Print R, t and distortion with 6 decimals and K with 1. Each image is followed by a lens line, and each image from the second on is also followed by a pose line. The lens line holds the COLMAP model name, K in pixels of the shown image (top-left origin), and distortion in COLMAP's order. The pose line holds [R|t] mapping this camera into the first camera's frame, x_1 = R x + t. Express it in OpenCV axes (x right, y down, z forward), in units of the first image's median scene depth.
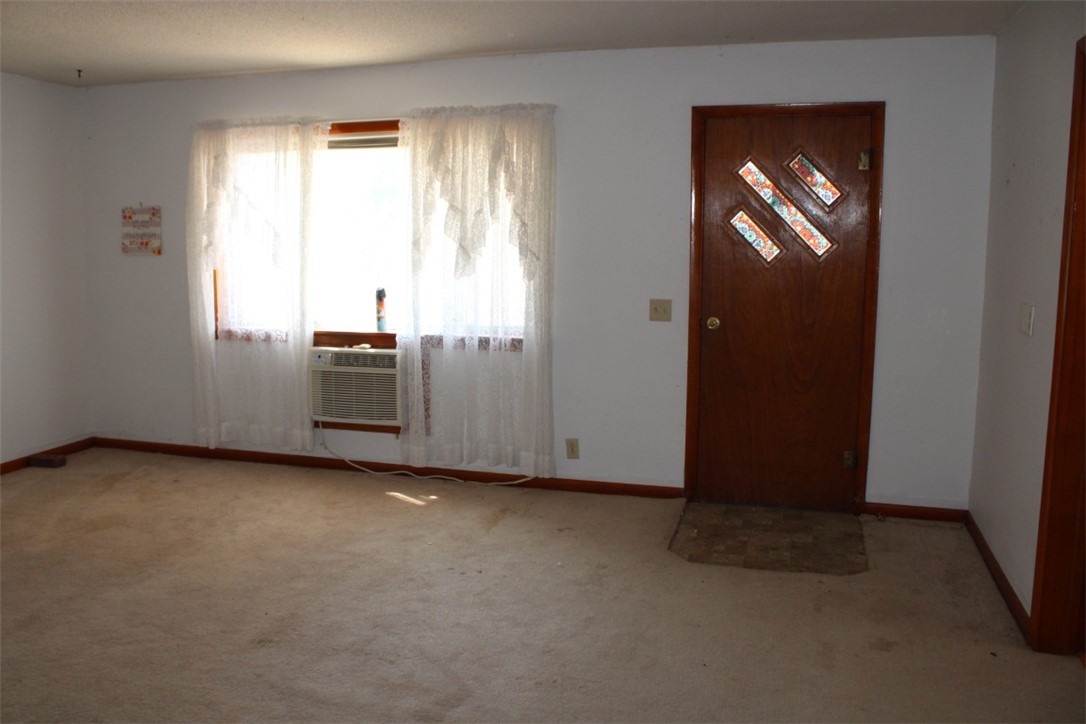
lens RADIAL K [[878.1, 0, 543.0], [0, 878.1, 362.0], [0, 0, 1]] dist [-0.089863, -0.000225]
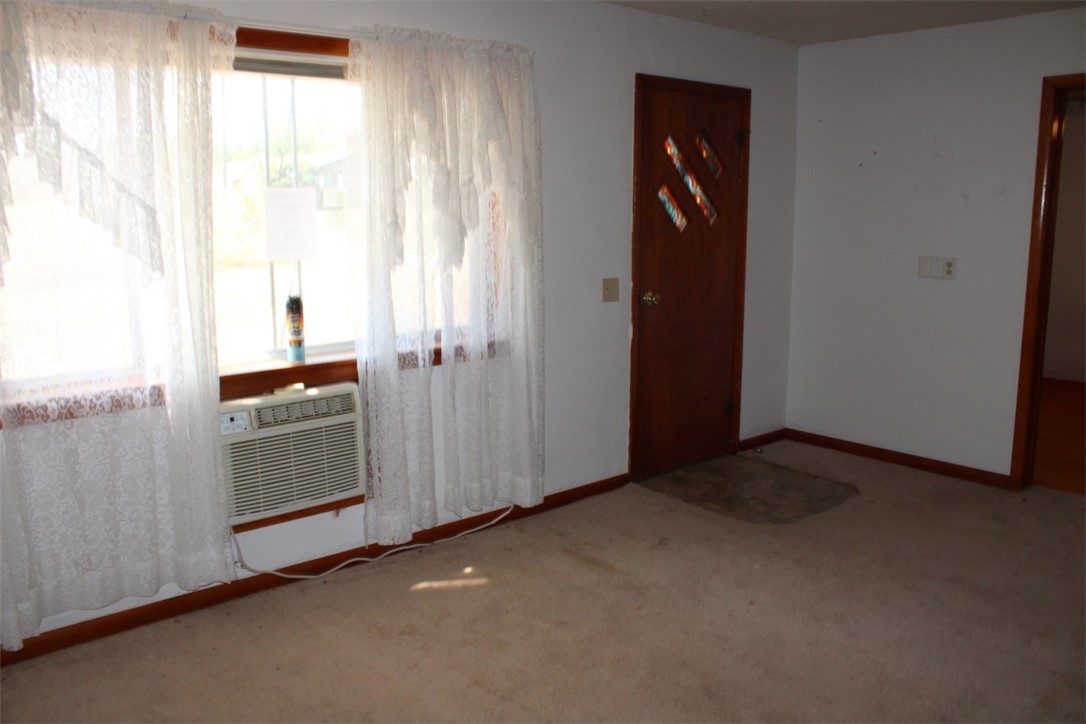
lens RADIAL K [[917.2, 0, 543.0], [0, 917.2, 362.0], [0, 0, 1]] dist [-0.126906, -0.003666]
pose [[0.533883, -0.151499, 0.831876, -0.690279], [0.119261, 0.987475, 0.103297, -0.088372], [-0.837106, 0.044062, 0.545263, 0.514577]]
